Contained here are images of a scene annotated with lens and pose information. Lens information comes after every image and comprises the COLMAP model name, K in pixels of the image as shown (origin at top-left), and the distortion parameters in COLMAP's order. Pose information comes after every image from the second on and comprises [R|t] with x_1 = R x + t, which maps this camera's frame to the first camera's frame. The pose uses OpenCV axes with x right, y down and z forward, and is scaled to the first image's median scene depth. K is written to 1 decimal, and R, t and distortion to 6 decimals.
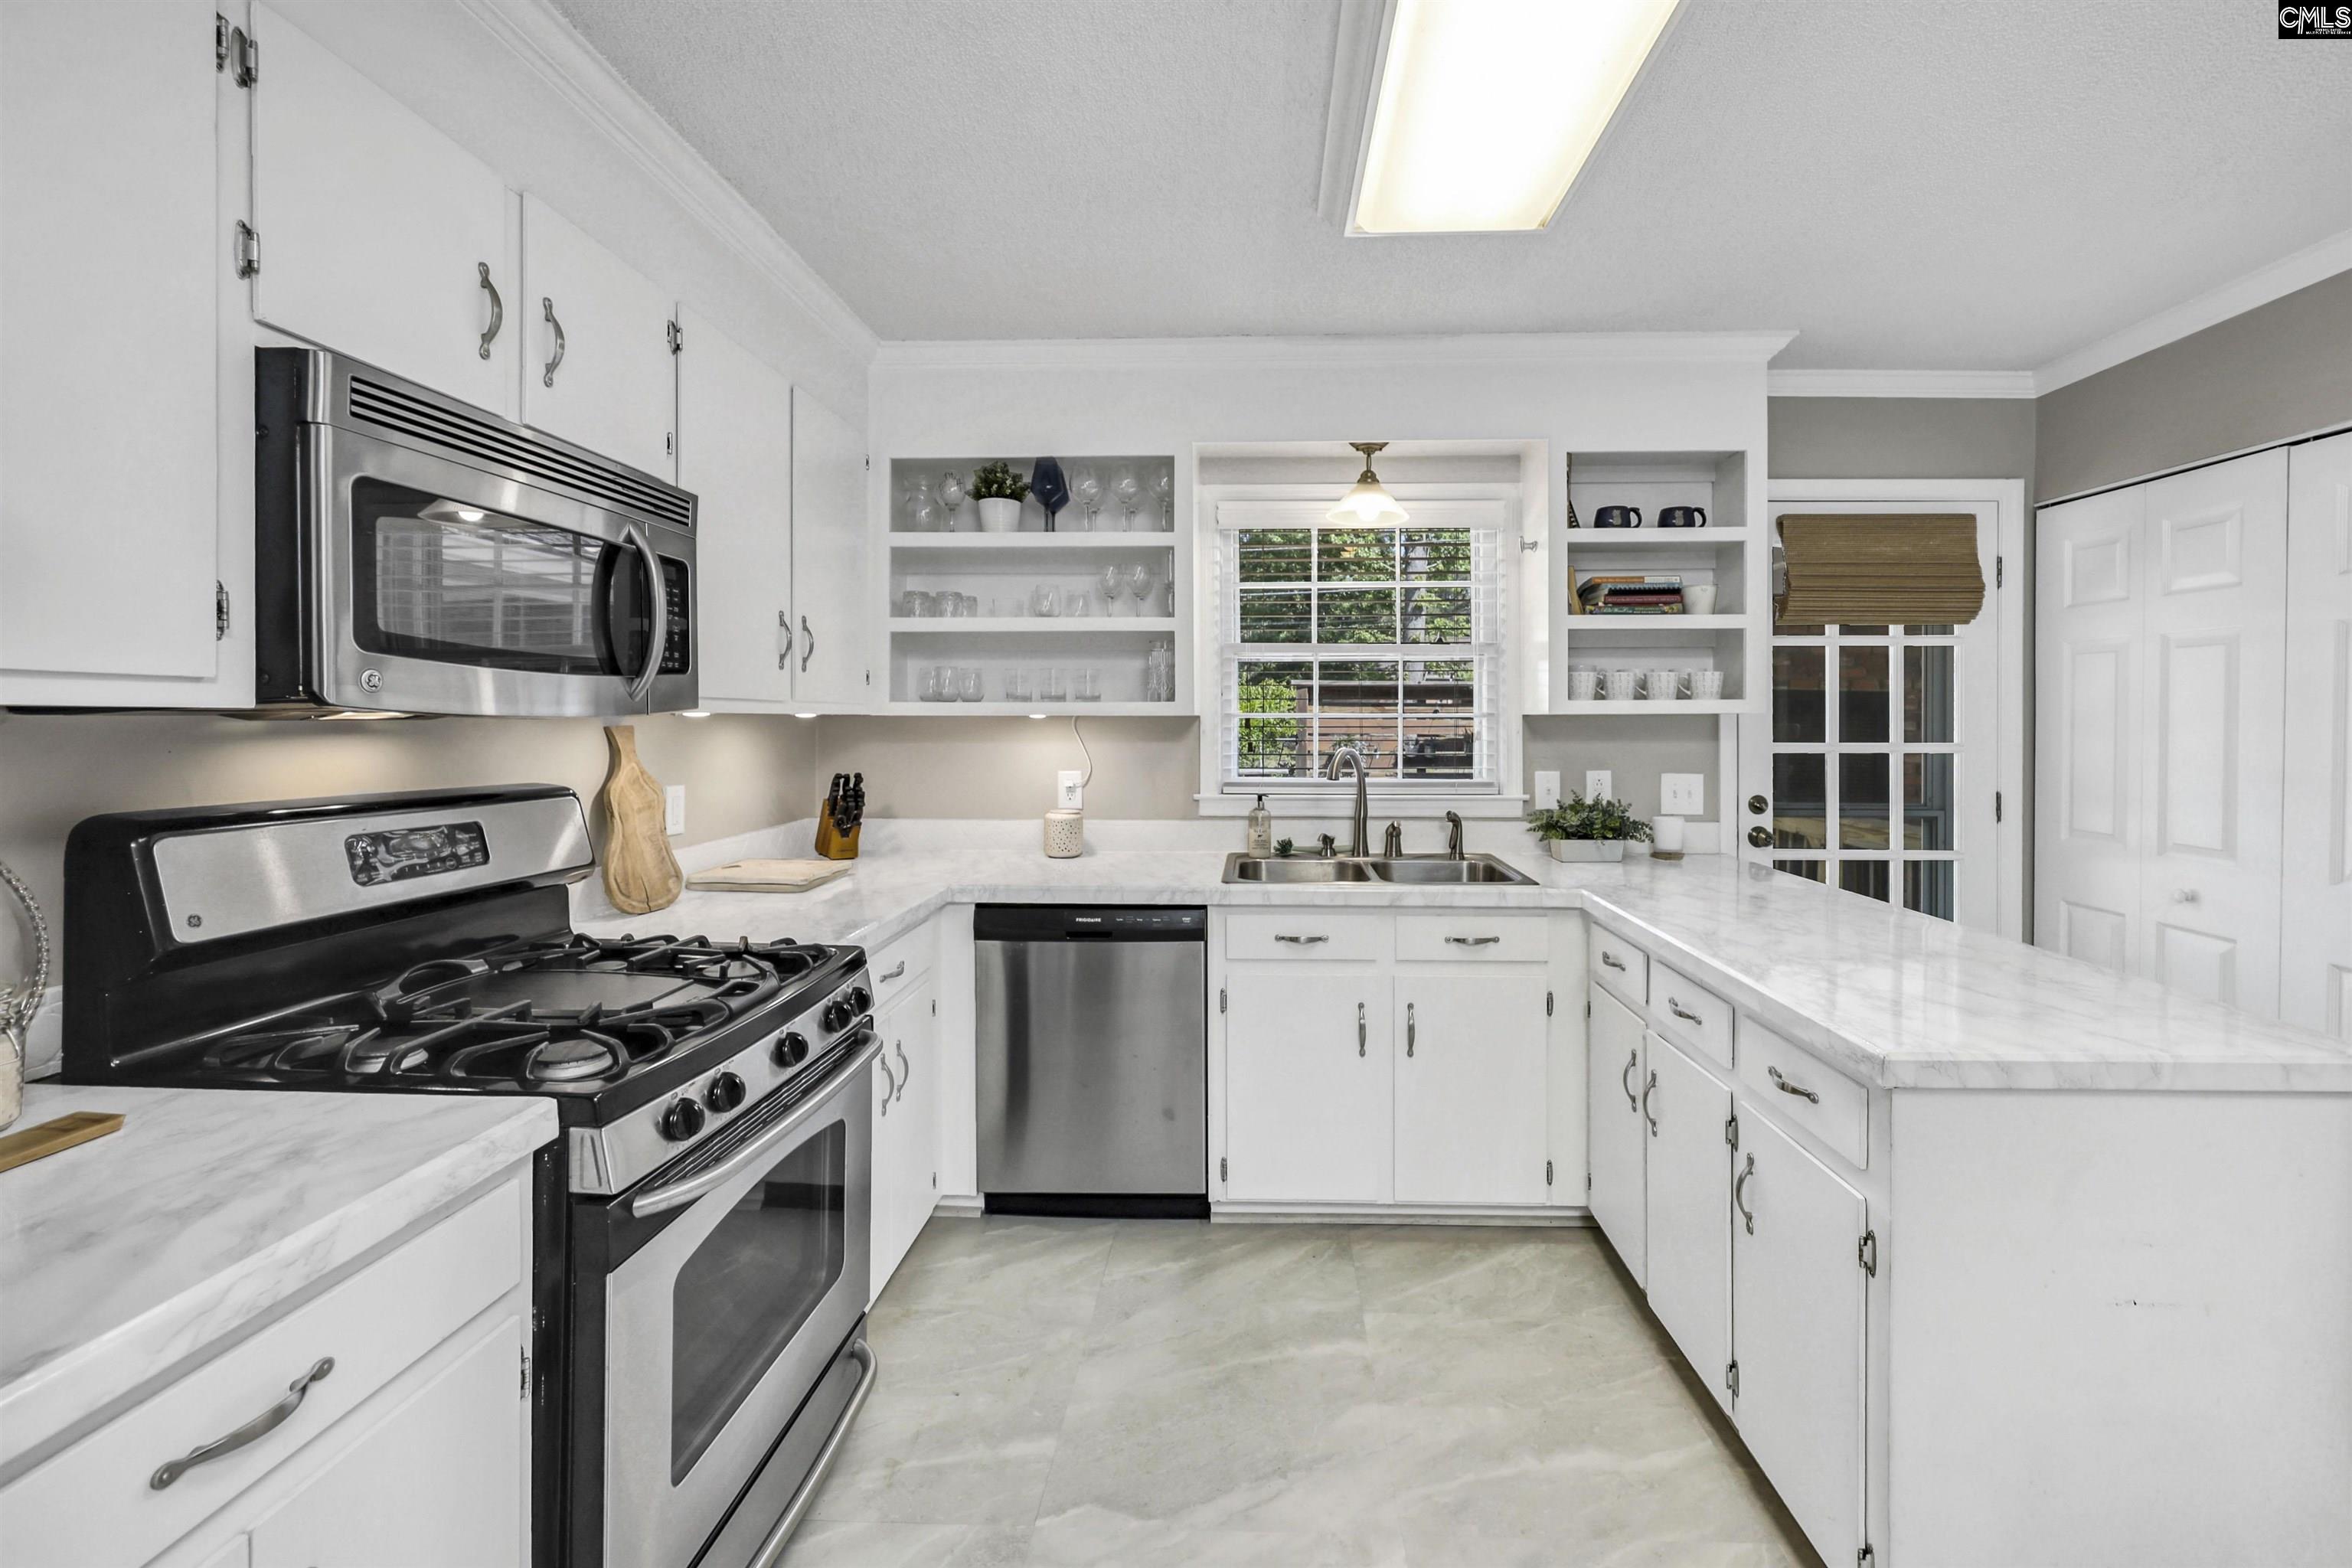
lens RADIAL K [[984.3, 0, 1236.2], [0, 984.3, 723.8], [0, 0, 1]] dist [0.000765, -0.007716]
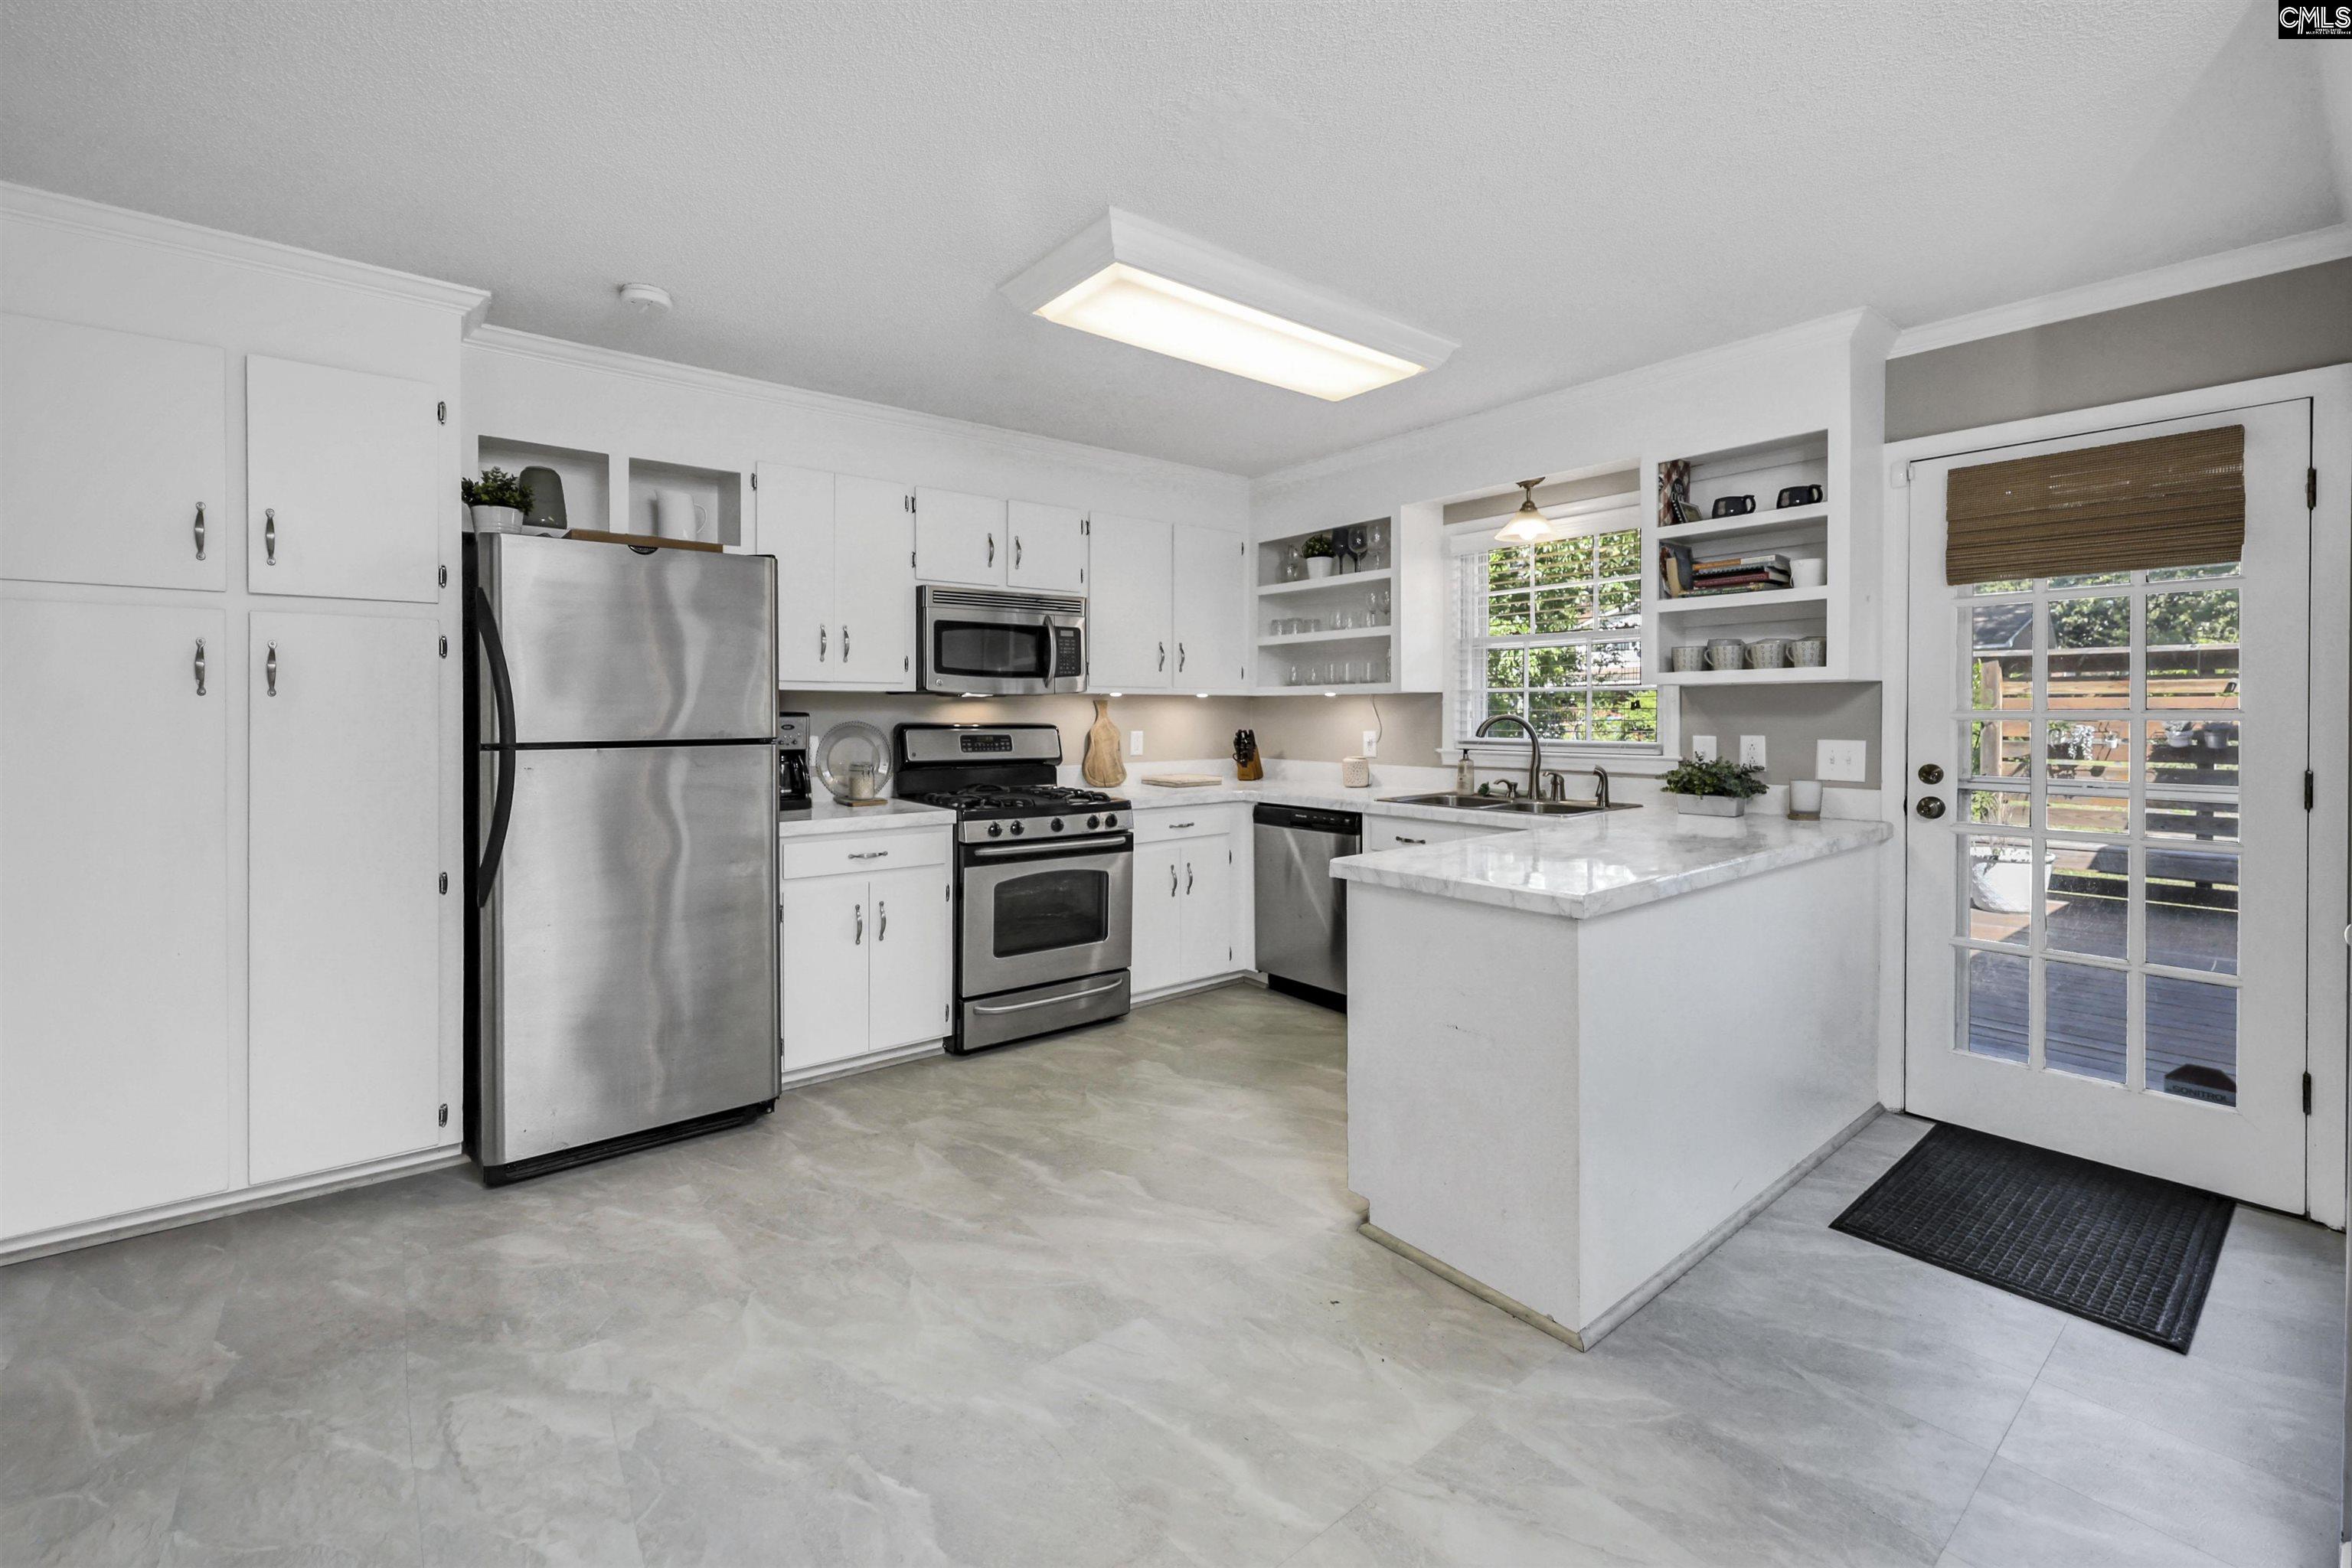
lens RADIAL K [[985.7, 0, 1150.2], [0, 985.7, 705.6], [0, 0, 1]] dist [0.000859, 0.000126]
pose [[0.632588, -0.007232, -0.774455, 0.850449], [0.000385, 0.999959, -0.009023, 0.024917], [0.774489, 0.005410, 0.632565, -0.214307]]
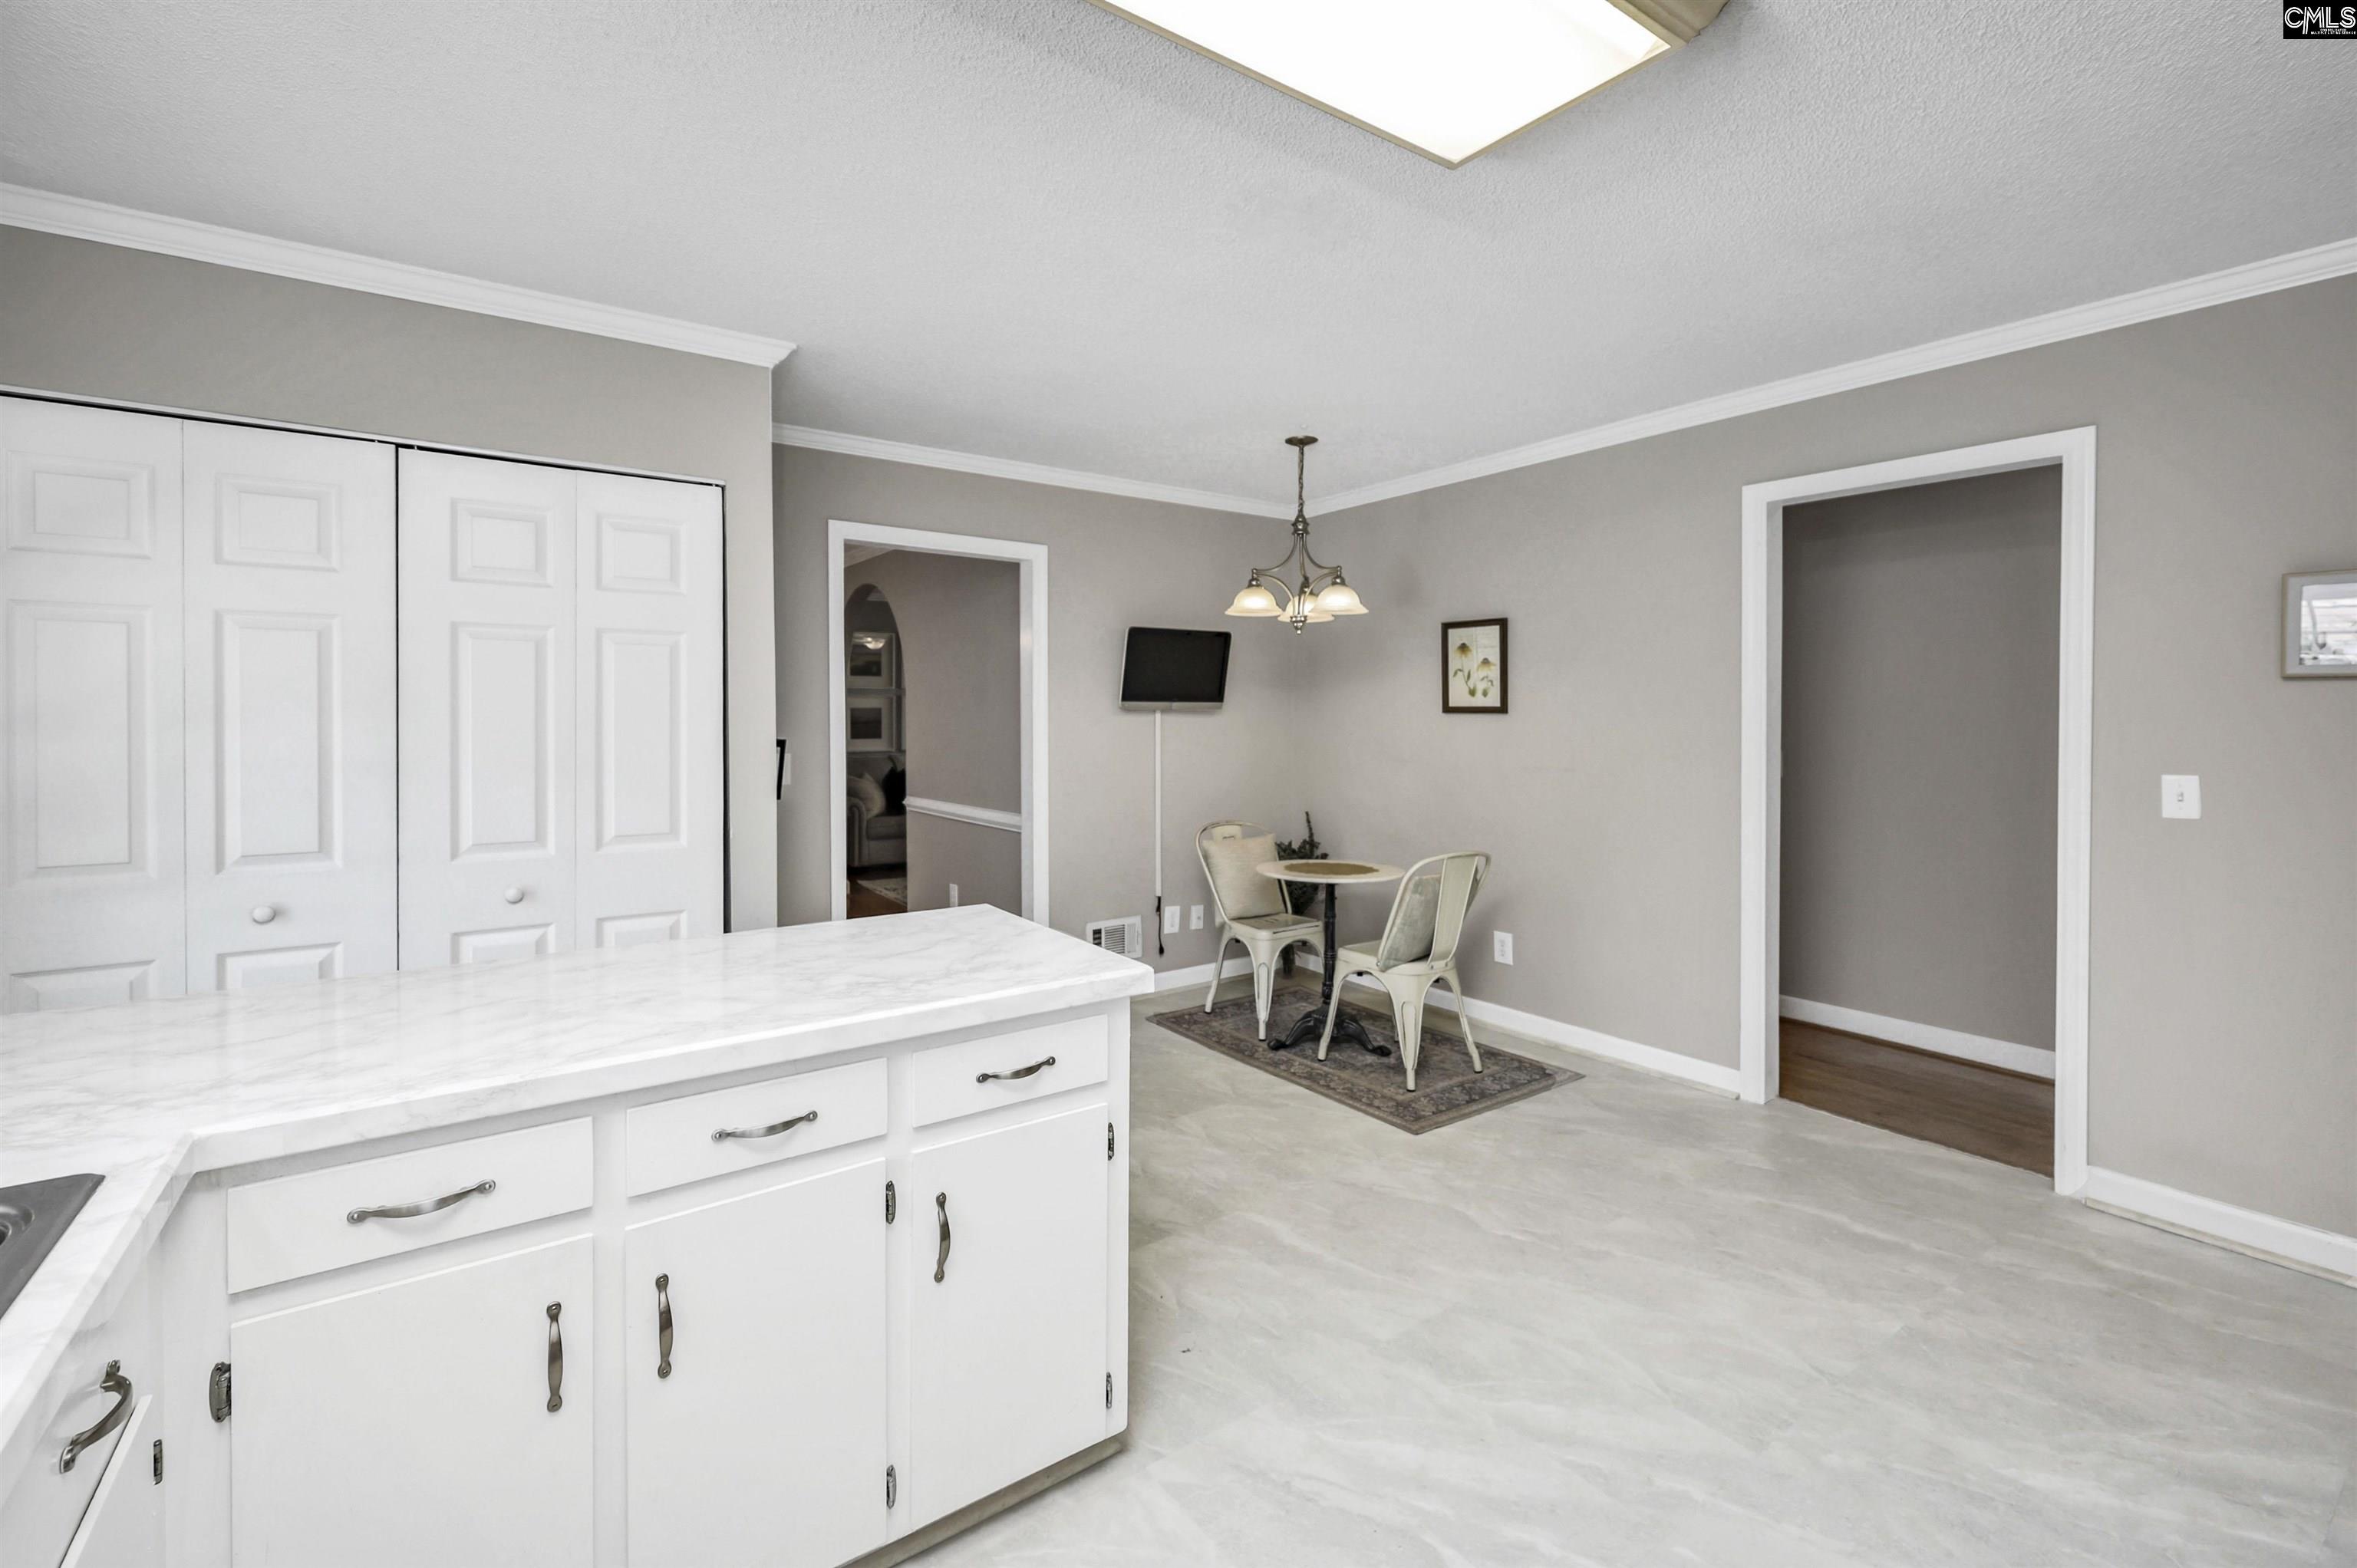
lens RADIAL K [[987.7, 0, 1152.6], [0, 987.7, 705.5], [0, 0, 1]] dist [0.000859, 0.000126]
pose [[-0.587227, 0.009509, 0.809366, -0.190532], [0.004098, 0.999953, -0.008775, 0.001494], [-0.809412, -0.001836, -0.587239, 0.788784]]
